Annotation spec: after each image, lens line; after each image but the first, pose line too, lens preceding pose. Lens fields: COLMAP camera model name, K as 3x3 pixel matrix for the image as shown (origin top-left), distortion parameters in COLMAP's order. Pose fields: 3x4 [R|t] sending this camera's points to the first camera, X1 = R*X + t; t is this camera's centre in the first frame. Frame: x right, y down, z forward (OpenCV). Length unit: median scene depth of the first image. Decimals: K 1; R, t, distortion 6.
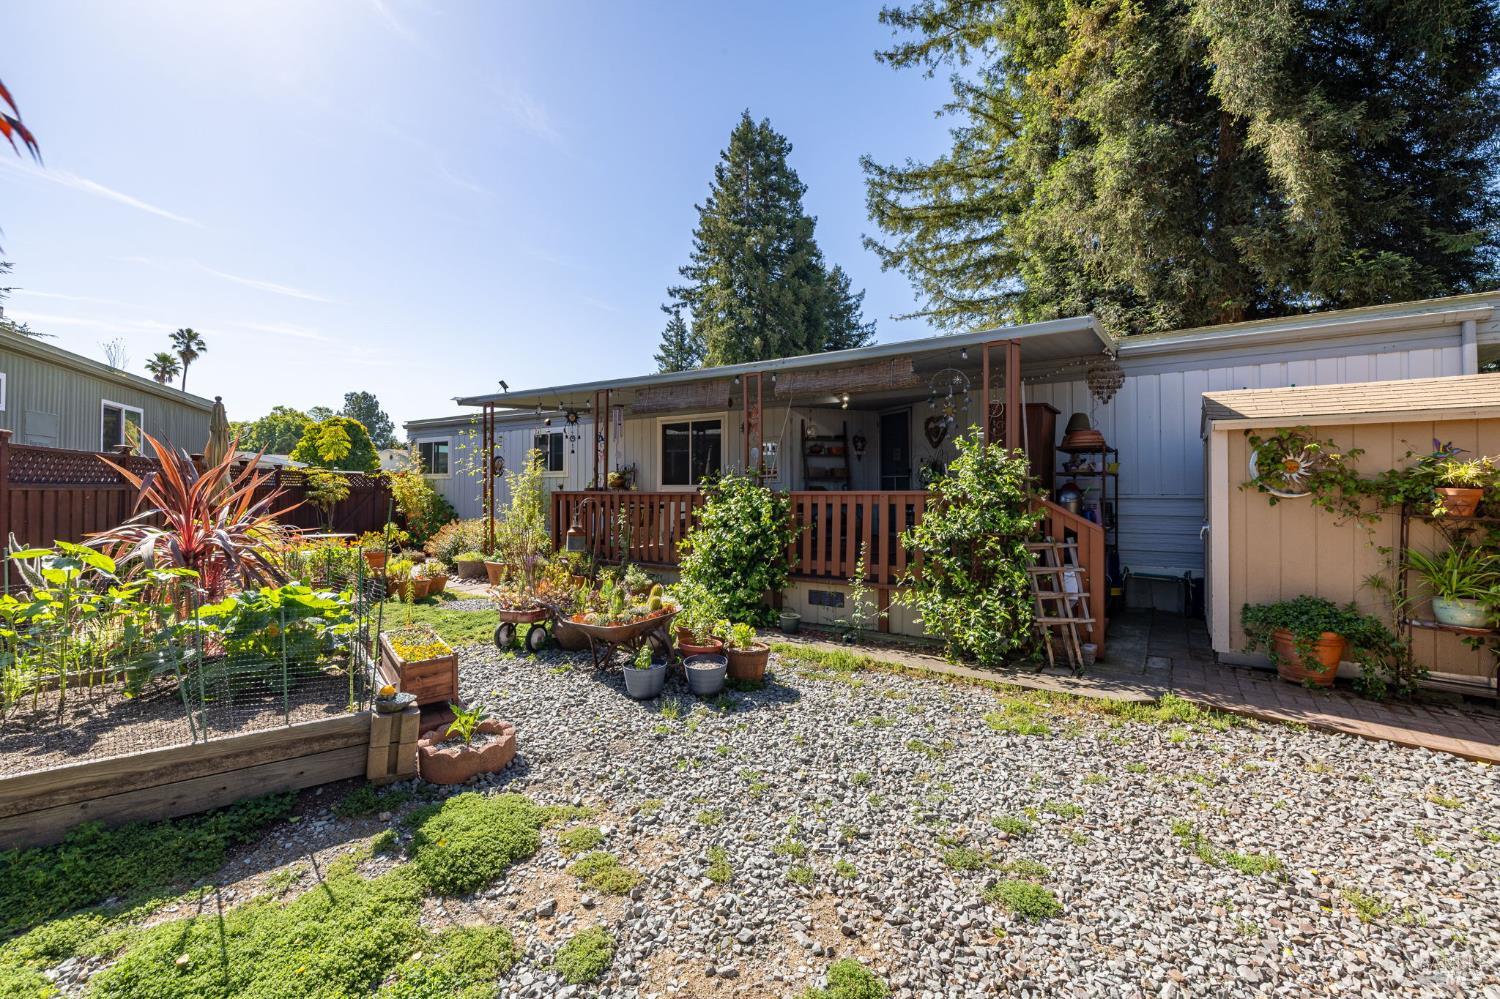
lens RADIAL K [[648.2, 0, 749.3], [0, 648.2, 483.6], [0, 0, 1]] dist [-0.001262, -0.000119]
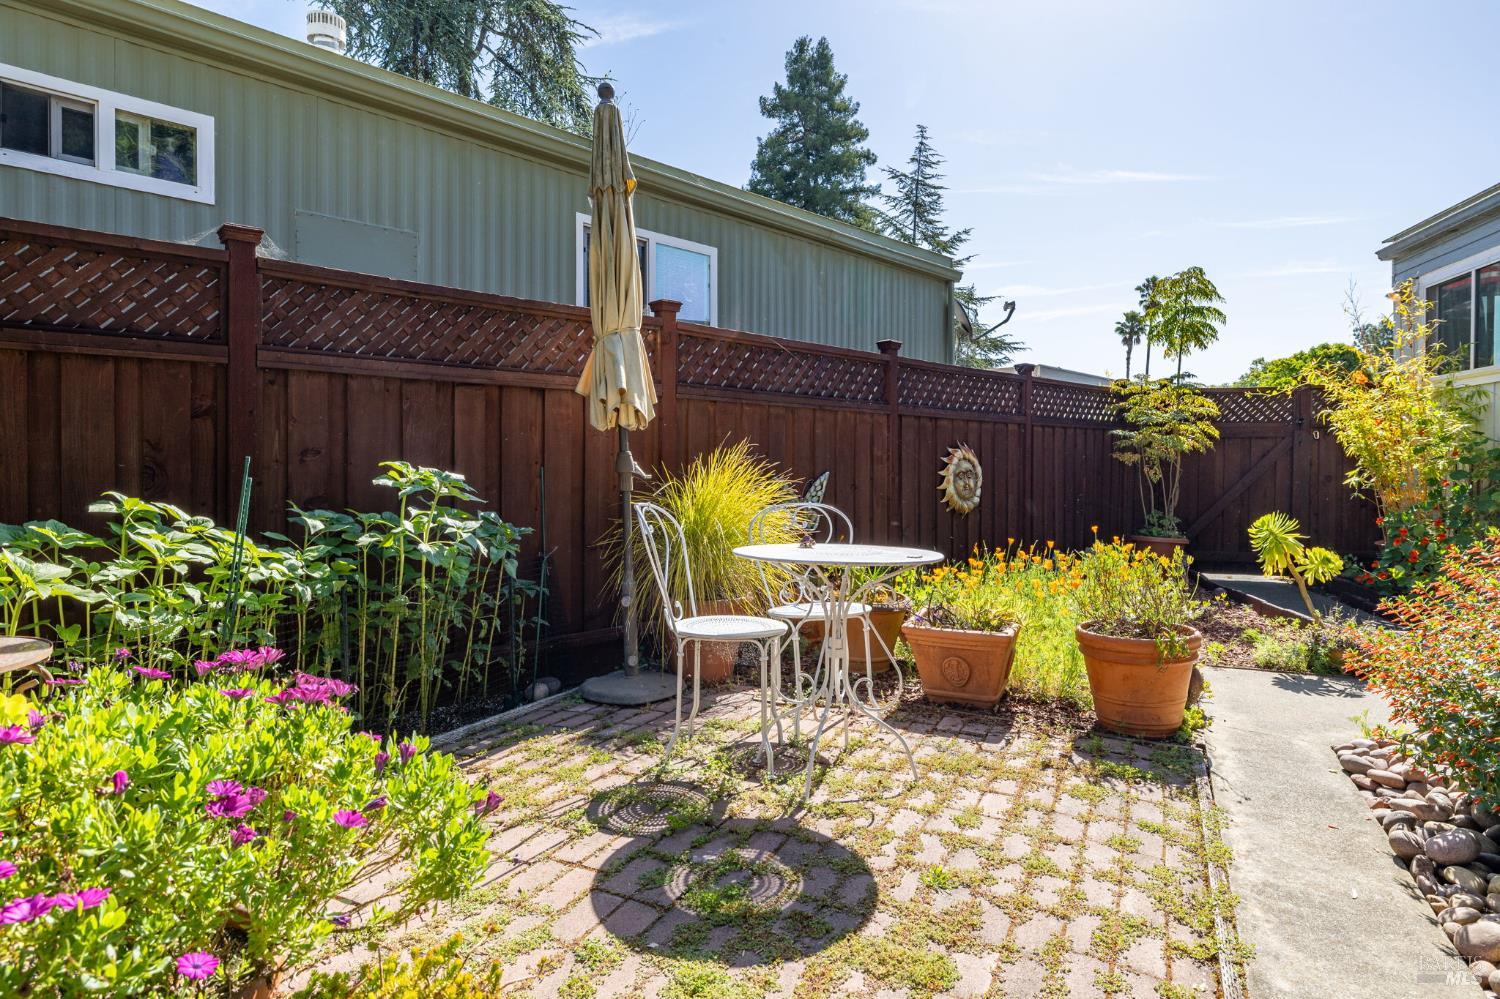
lens RADIAL K [[817.8, 0, 749.4], [0, 817.8, 477.0], [0, 0, 1]] dist [-0.000407, -0.000001]
pose [[0.354678, 0.006264, -0.934968, -0.120238], [0.006613, 0.999936, 0.009207, 0.015785], [0.934965, -0.009448, 0.354614, 0.265533]]
